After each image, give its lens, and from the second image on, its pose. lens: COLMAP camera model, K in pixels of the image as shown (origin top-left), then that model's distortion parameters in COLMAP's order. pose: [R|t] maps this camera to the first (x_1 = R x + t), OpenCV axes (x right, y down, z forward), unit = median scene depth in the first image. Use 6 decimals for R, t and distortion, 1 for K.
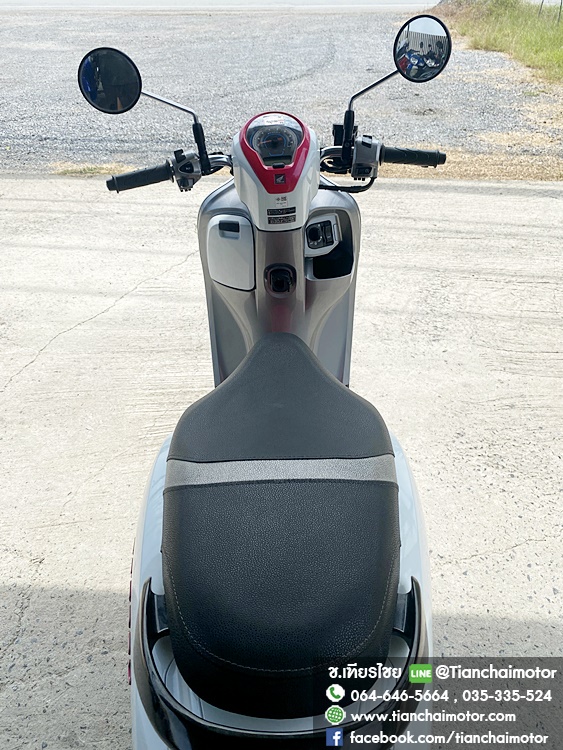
lens RADIAL K [[573.5, 0, 287.6], [0, 573.5, 369.4], [0, 0, 1]] dist [0.025909, -0.024693]
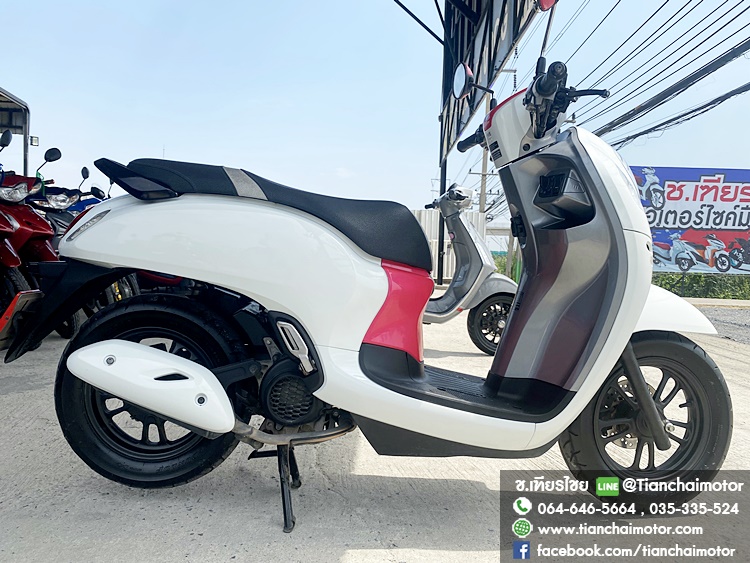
lens RADIAL K [[573.5, 0, 367.6], [0, 573.5, 278.3], [0, 0, 1]] dist [0.025909, -0.024693]
pose [[0.041115, 0.047098, -0.998044, 0.602575], [-0.620191, 0.784367, 0.011465, 0.047708], [0.783373, 0.618506, 0.061459, 0.442932]]
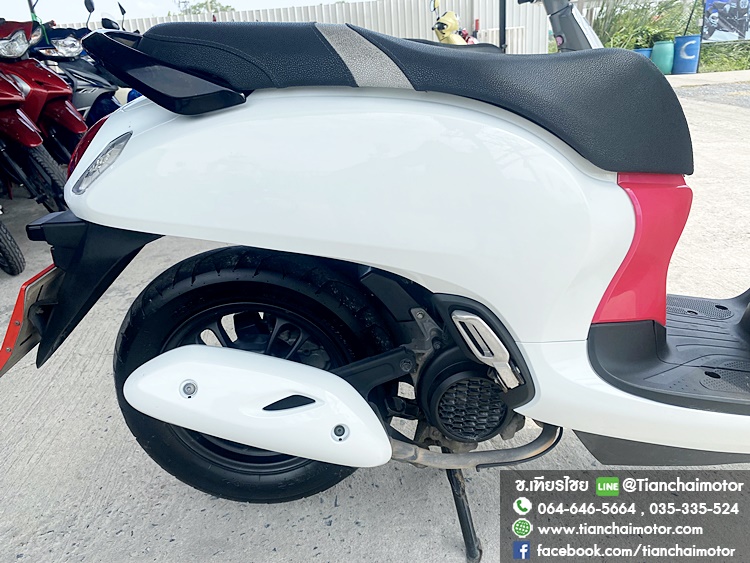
lens RADIAL K [[573.5, 0, 375.2], [0, 573.5, 280.5], [0, 0, 1]] dist [0.025909, -0.024693]
pose [[-0.008220, 0.372409, -0.928032, 0.357896], [-0.535234, 0.782290, 0.318665, 0.047625], [0.844664, 0.499334, 0.192895, 0.334618]]
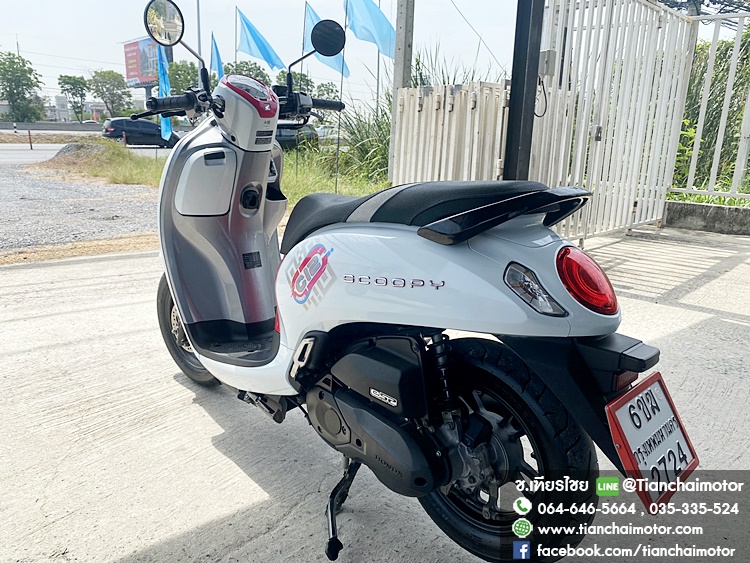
lens RADIAL K [[573.5, 0, 368.1], [0, 573.5, 273.4], [0, 0, 1]] dist [0.025909, -0.024693]
pose [[0.733128, -0.141668, 0.665172, -0.398747], [0.381811, 0.895120, -0.230175, 0.220566], [-0.562800, 0.422717, 0.710328, 0.008405]]
